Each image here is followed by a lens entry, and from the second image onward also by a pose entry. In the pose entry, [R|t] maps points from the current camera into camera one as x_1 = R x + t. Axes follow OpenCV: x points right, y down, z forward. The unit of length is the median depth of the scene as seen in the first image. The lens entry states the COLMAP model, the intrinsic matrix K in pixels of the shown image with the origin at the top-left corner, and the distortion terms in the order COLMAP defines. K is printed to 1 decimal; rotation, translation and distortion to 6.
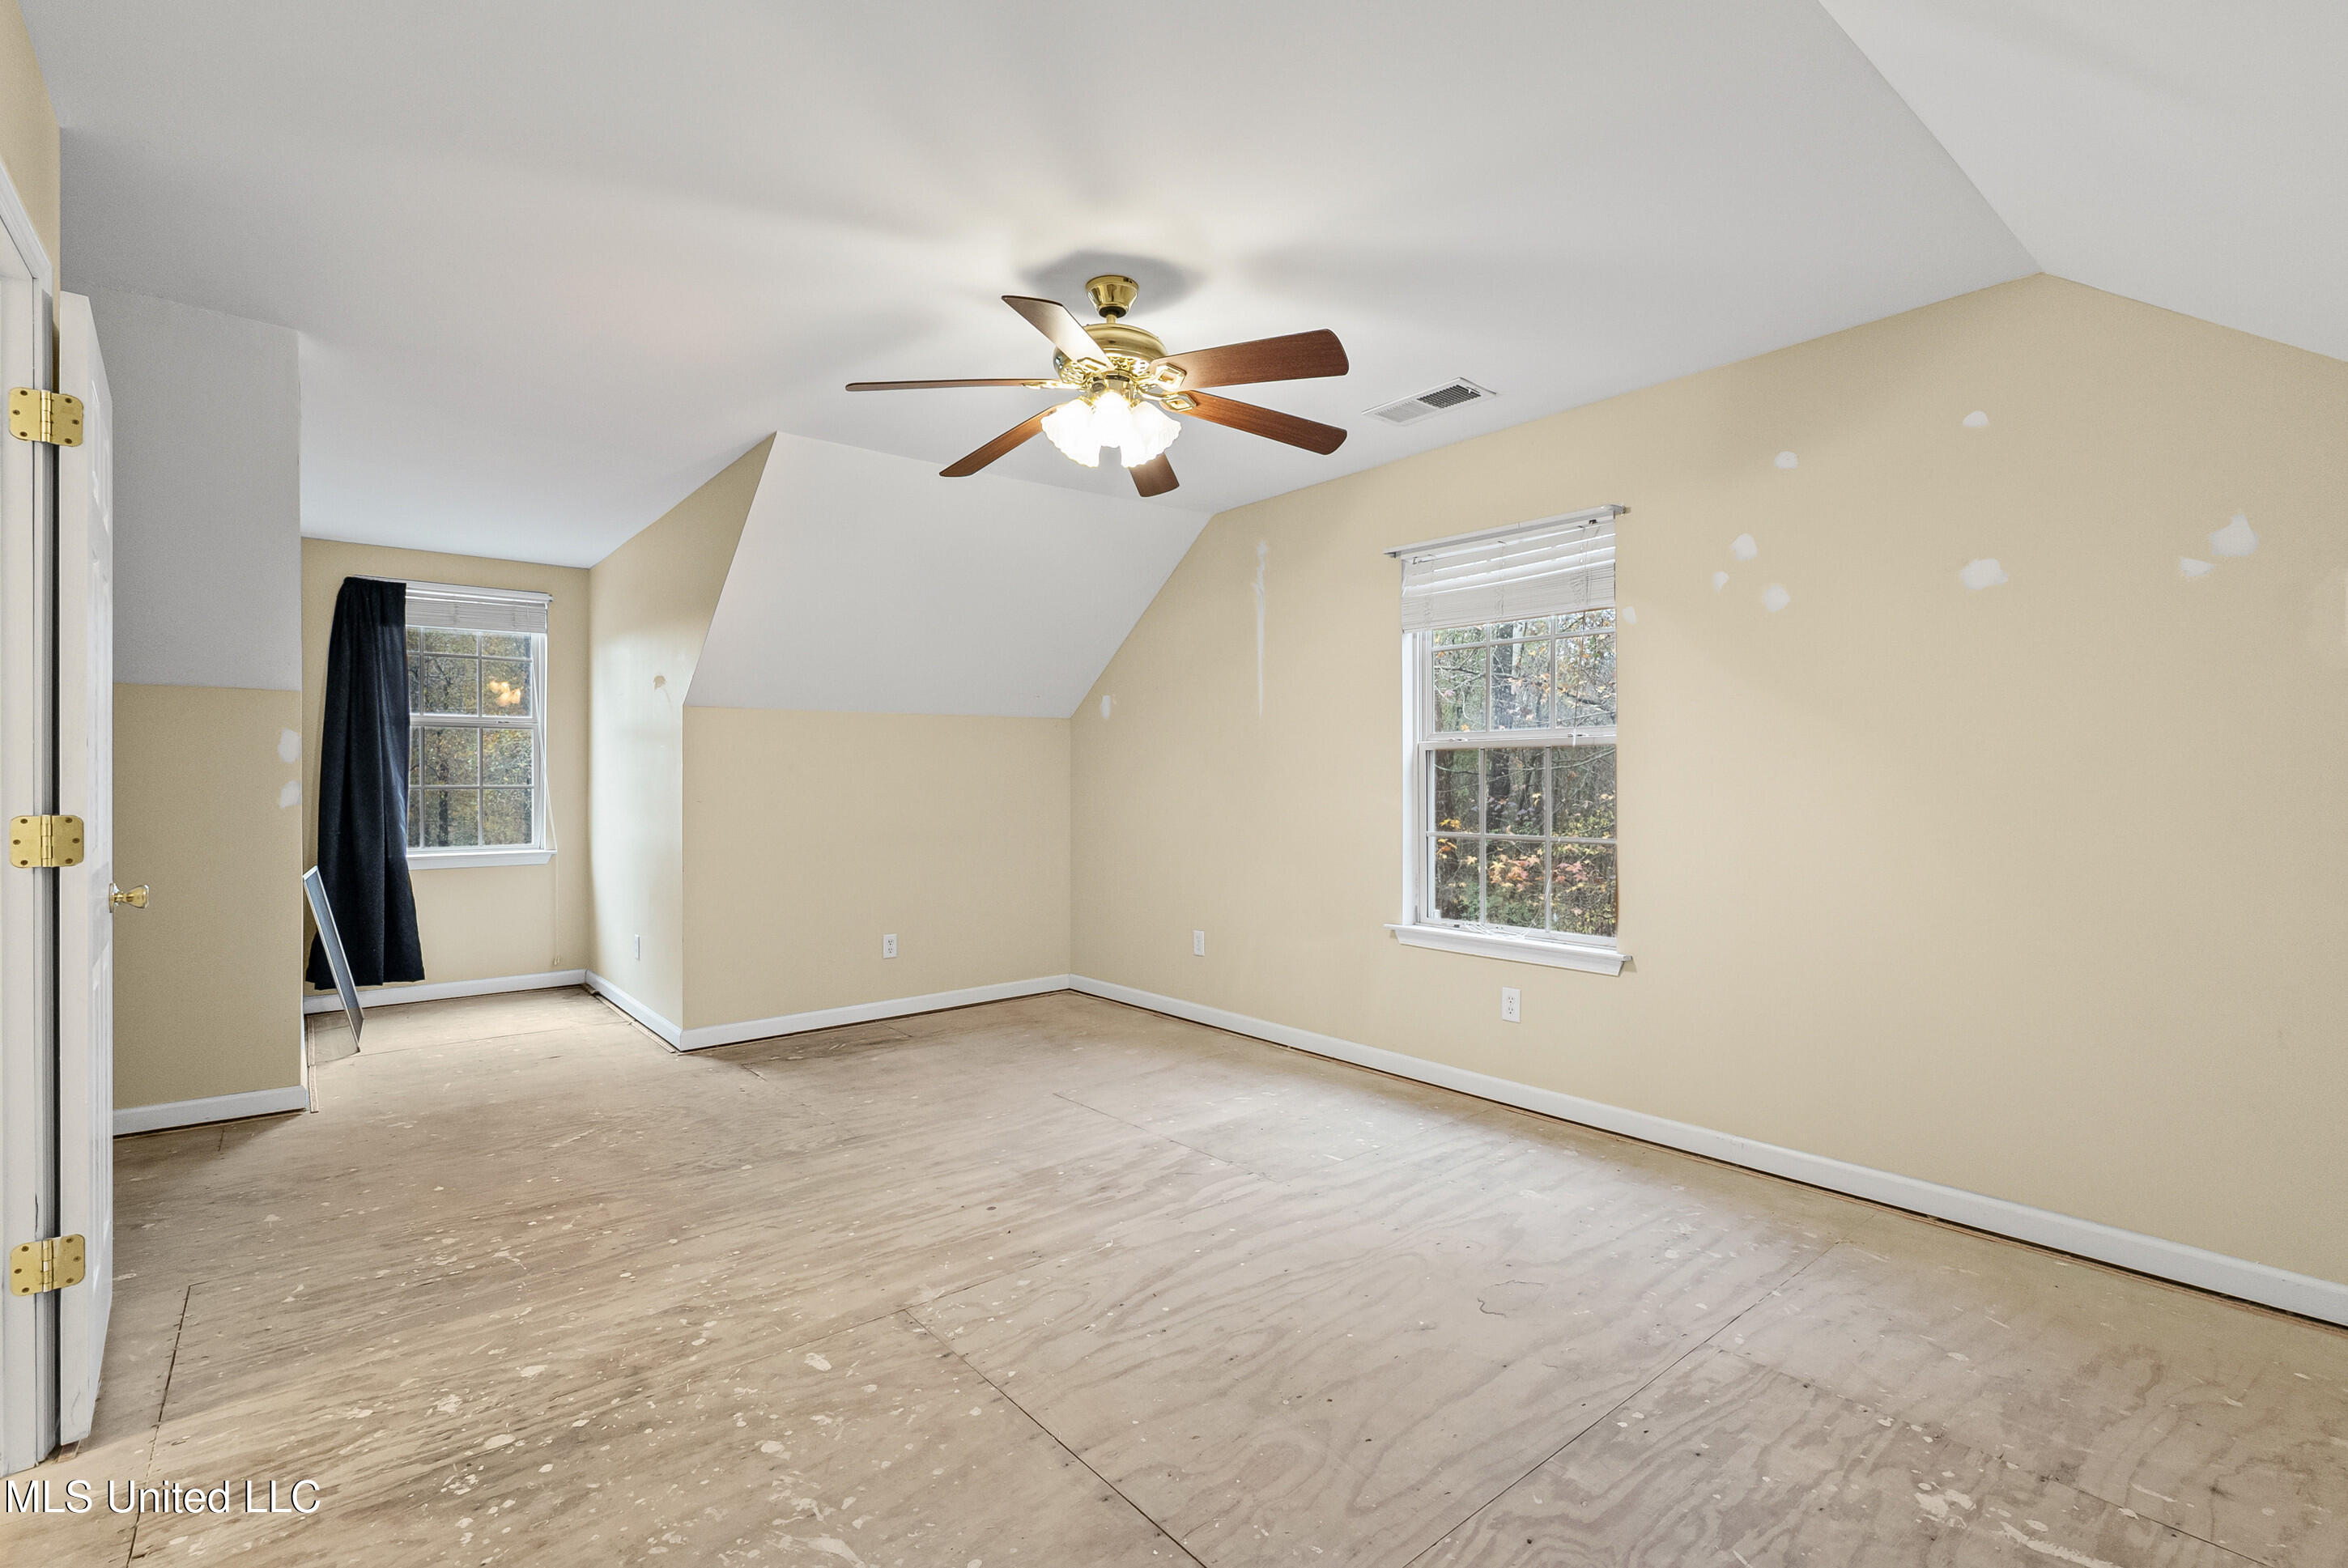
lens RADIAL K [[1069.9, 0, 1174.0], [0, 1069.9, 784.0], [0, 0, 1]] dist [-0.008719, 0.000318]
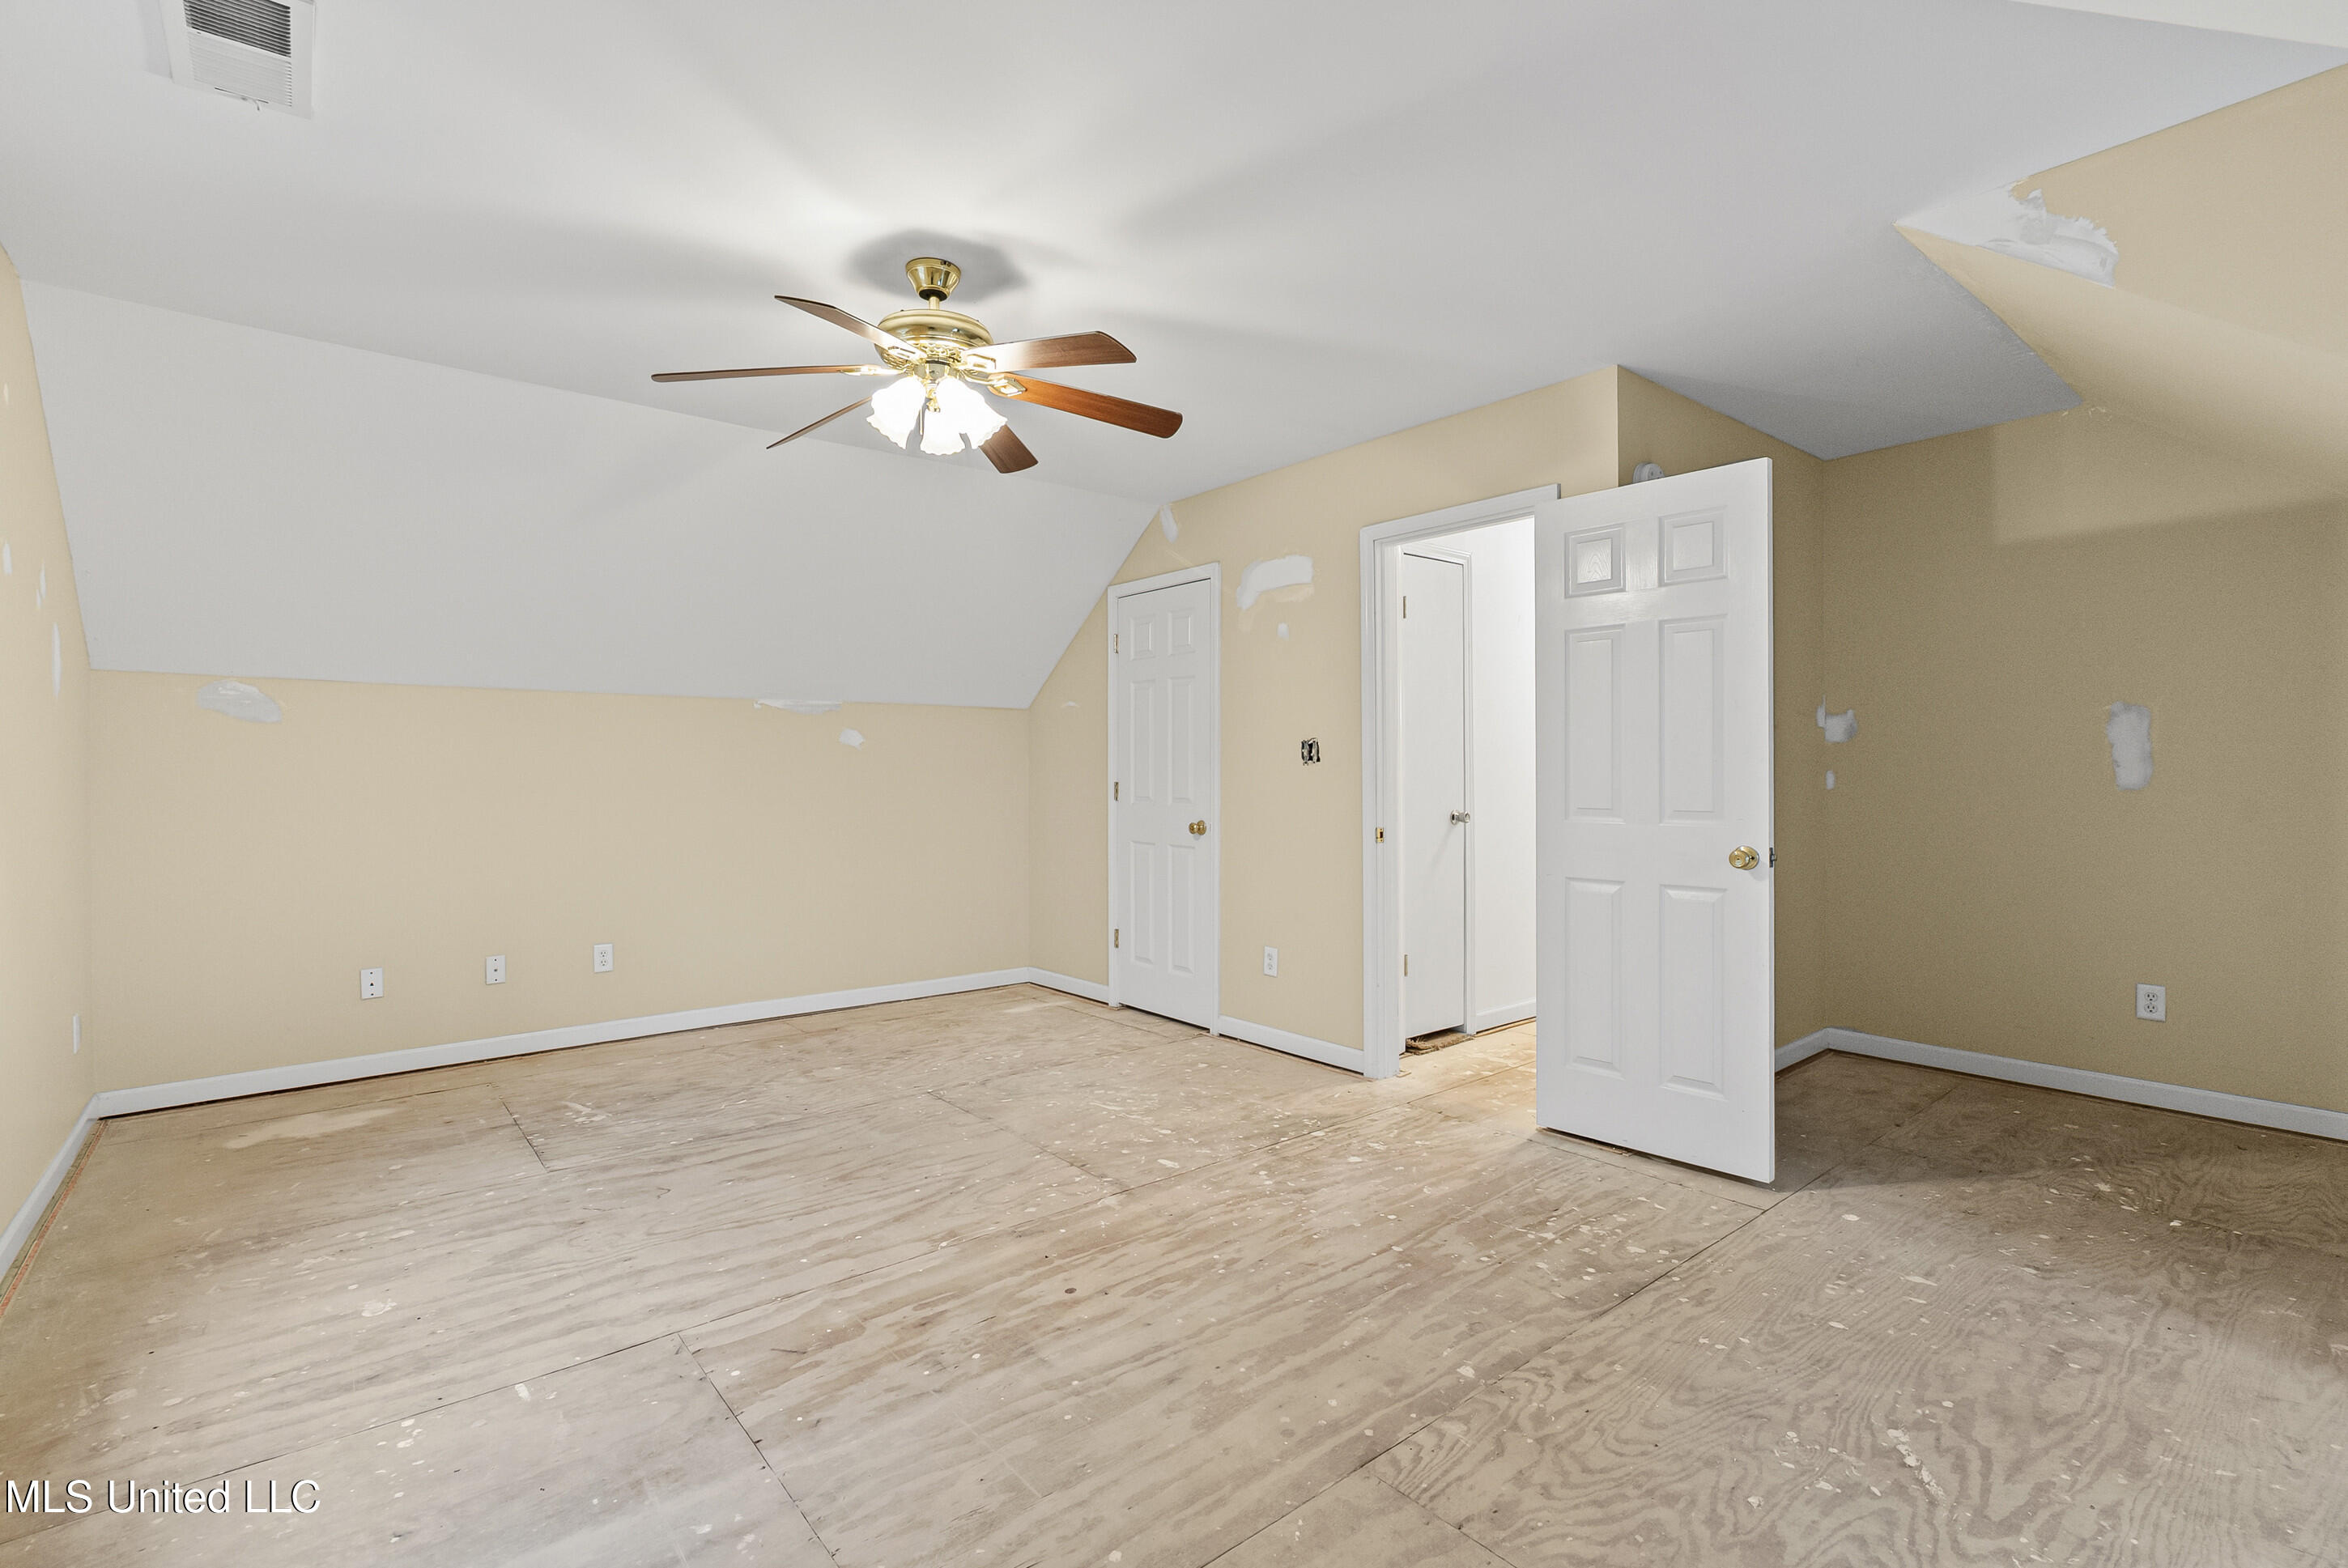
lens RADIAL K [[1069.9, 0, 1174.0], [0, 1069.9, 784.0], [0, 0, 1]] dist [-0.008719, 0.000318]
pose [[-0.999979, 0.006484, 0.000800, -0.272381], [0.006492, 0.999925, 0.010379, 0.000123], [-0.000733, 0.010383, -0.999946, 1.951591]]
